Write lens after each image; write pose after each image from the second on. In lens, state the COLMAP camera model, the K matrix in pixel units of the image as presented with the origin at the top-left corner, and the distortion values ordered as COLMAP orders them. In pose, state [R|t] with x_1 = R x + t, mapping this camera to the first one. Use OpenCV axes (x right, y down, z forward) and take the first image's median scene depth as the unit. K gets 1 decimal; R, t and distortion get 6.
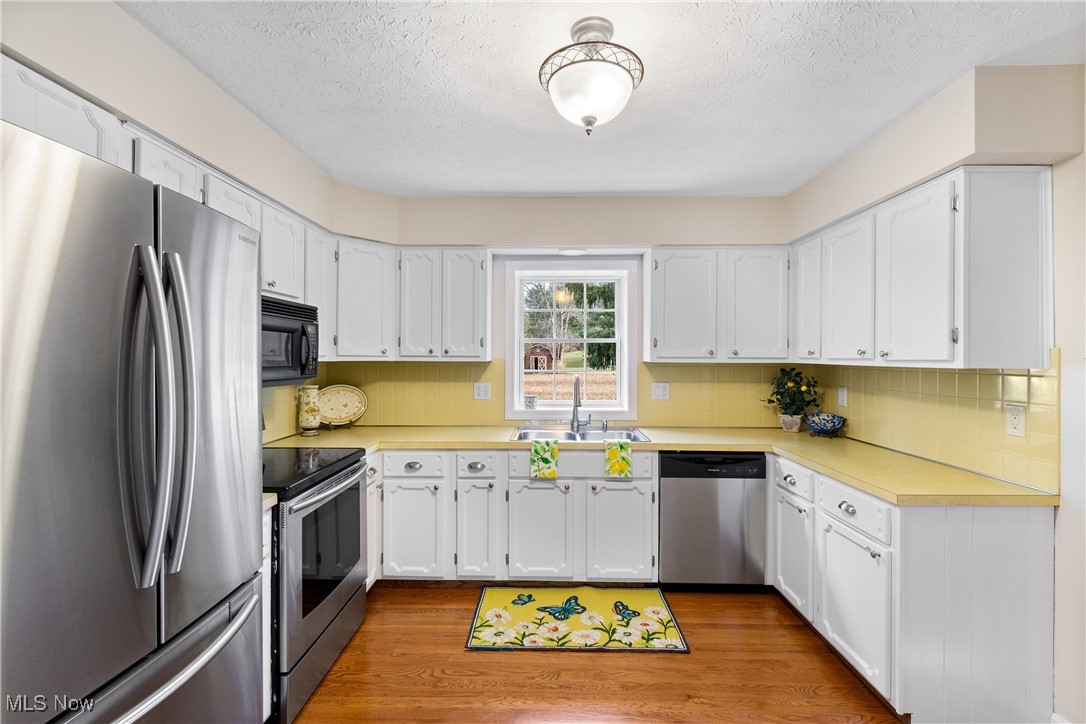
lens RADIAL K [[475.3, 0, 542.1], [0, 475.3, 355.6], [0, 0, 1]] dist [0.000687, 0.000311]
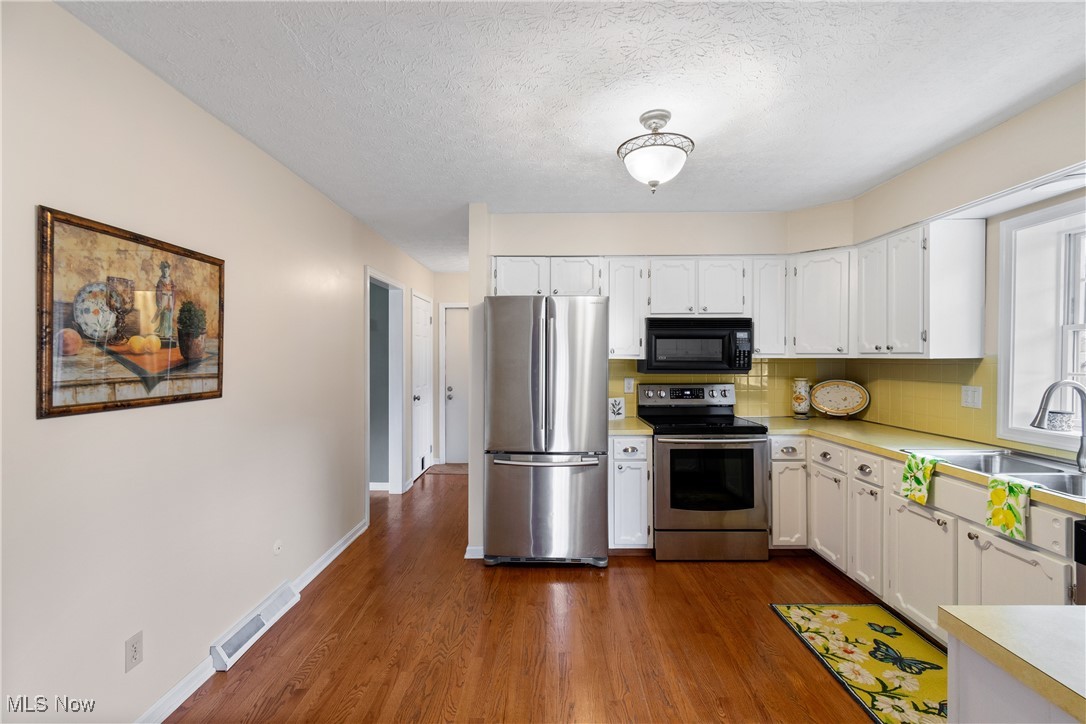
lens RADIAL K [[475.3, 0, 542.4], [0, 475.3, 362.0], [0, 0, 1]] dist [0.000687, 0.000311]
pose [[0.015053, 0.007178, -0.999861, 0.806557], [0.004789, 0.999962, 0.007251, 0.010212], [0.999875, -0.004898, 0.015018, 0.351555]]
